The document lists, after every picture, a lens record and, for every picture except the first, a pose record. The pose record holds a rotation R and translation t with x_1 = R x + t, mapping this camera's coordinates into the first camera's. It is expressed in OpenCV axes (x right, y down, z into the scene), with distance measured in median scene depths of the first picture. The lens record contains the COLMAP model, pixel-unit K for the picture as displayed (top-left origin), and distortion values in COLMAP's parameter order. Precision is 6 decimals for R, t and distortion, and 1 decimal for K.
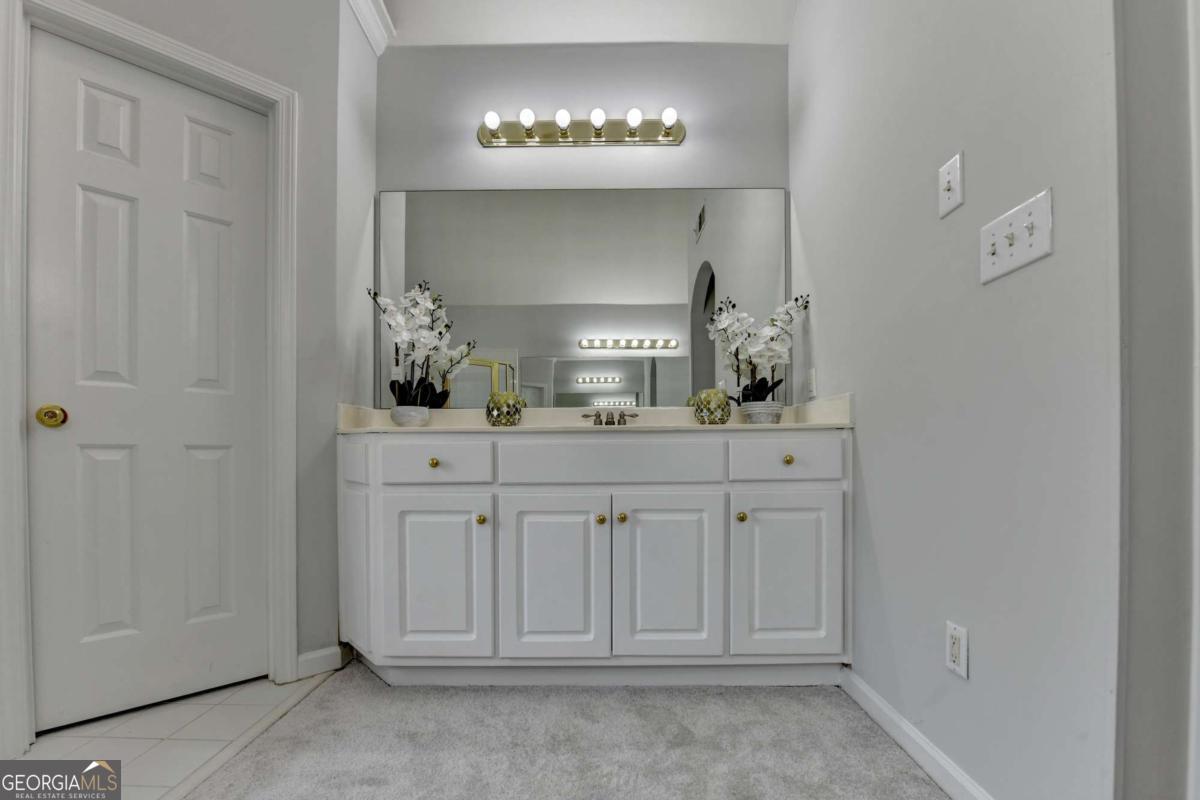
lens RADIAL K [[499.5, 0, 600.7], [0, 499.5, 451.9], [0, 0, 1]] dist [-0.009962, -0.000271]
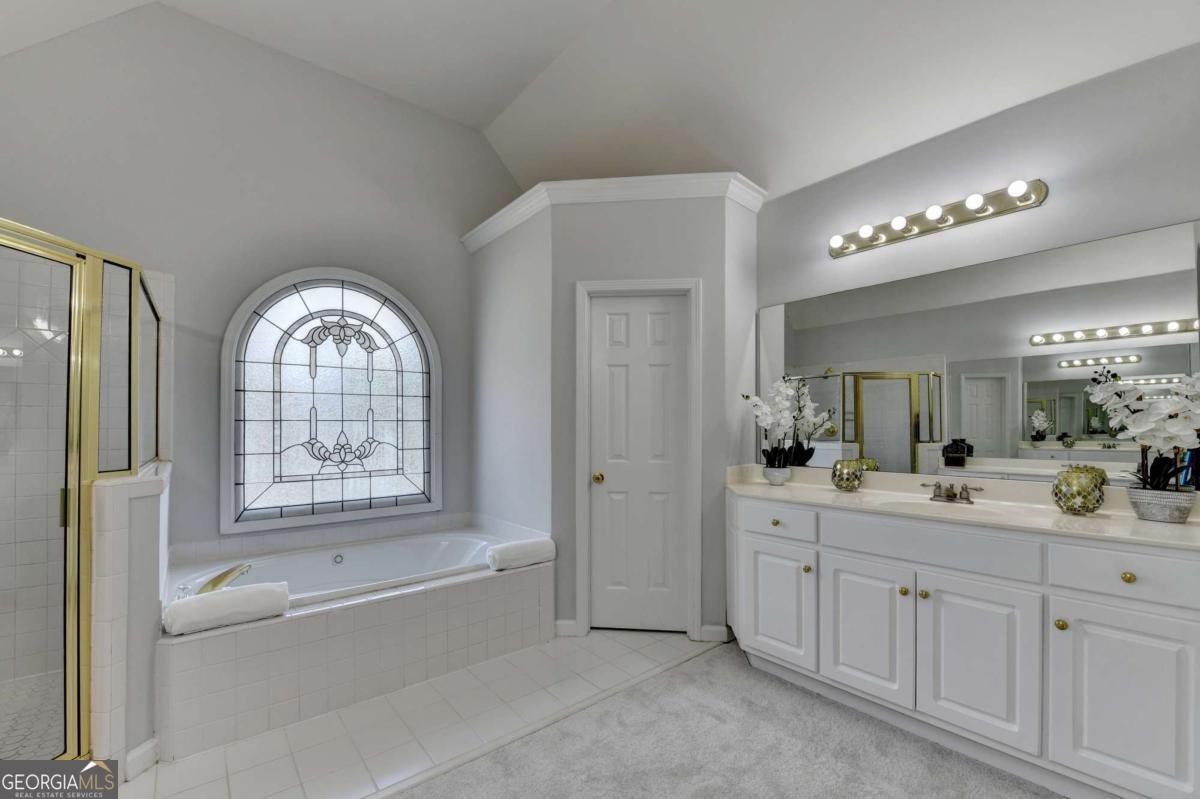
lens RADIAL K [[493.2, 0, 595.9], [0, 493.2, 425.0], [0, 0, 1]] dist [-0.018999, -0.000233]
pose [[0.643060, 0.001851, -0.765813, 0.408101], [-0.006401, 0.999975, -0.002958, -0.245424], [0.765789, 0.006804, 0.643056, -0.300048]]
